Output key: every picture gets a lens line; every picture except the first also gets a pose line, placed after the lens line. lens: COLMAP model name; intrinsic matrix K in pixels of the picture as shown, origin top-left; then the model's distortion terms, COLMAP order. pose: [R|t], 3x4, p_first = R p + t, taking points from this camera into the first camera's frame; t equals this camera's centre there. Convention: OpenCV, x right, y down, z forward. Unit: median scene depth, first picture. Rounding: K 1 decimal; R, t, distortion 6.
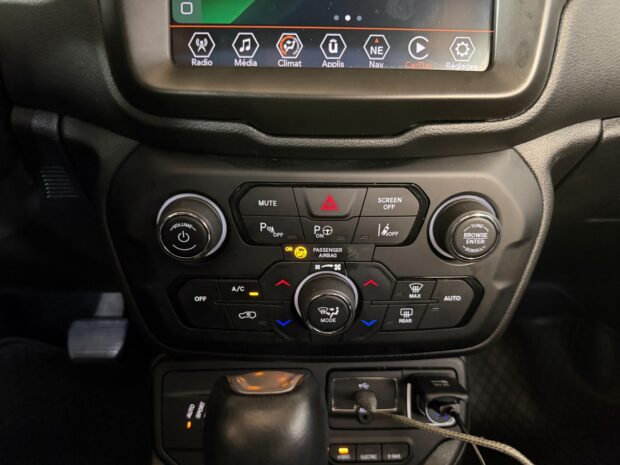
lens RADIAL K [[449.6, 0, 310.0], [0, 449.6, 232.5], [0, 0, 1]] dist [0.040810, -0.107356]
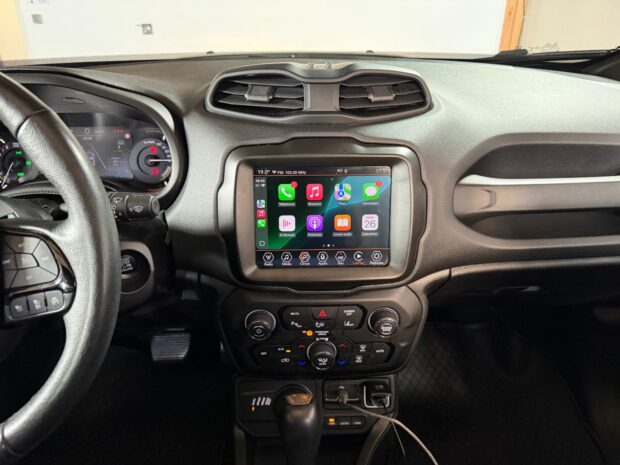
lens RADIAL K [[444.3, 0, 309.6], [0, 444.3, 226.7], [0, 0, 1]] dist [0.069904, -0.105576]
pose [[0.999907, -0.013615, 0.001027, -0.015269], [0.013532, 0.998225, 0.057993, -0.569317], [-0.001815, -0.057974, 0.998316, -1.084070]]
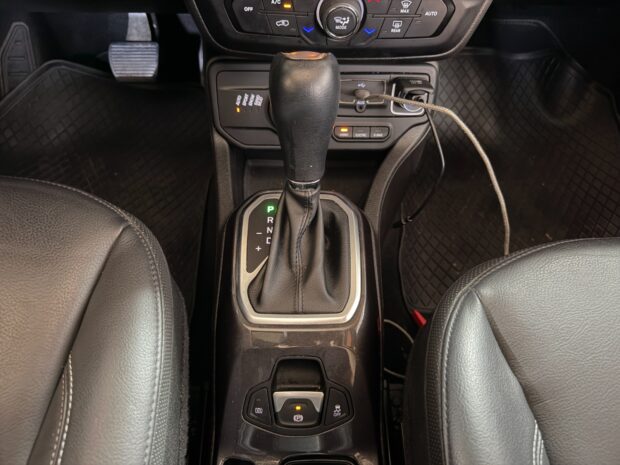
lens RADIAL K [[449.6, 0, 310.0], [0, 449.6, 232.5], [0, 0, 1]] dist [0.040810, -0.107356]
pose [[0.999767, 0.018746, 0.010670, -0.056208], [-0.021563, 0.856421, 0.515827, 0.016749], [0.000531, -0.515937, 0.856626, -0.515644]]
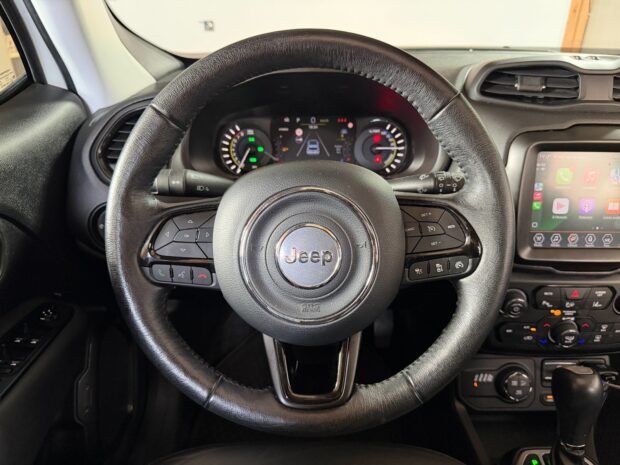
lens RADIAL K [[444.3, 0, 309.6], [0, 444.3, 226.7], [0, 0, 1]] dist [0.069904, -0.105576]
pose [[0.999217, 0.005850, -0.039138, -1.137452], [-0.003414, 0.998068, 0.062042, -0.505001], [0.039425, -0.061860, 0.997306, -1.249018]]
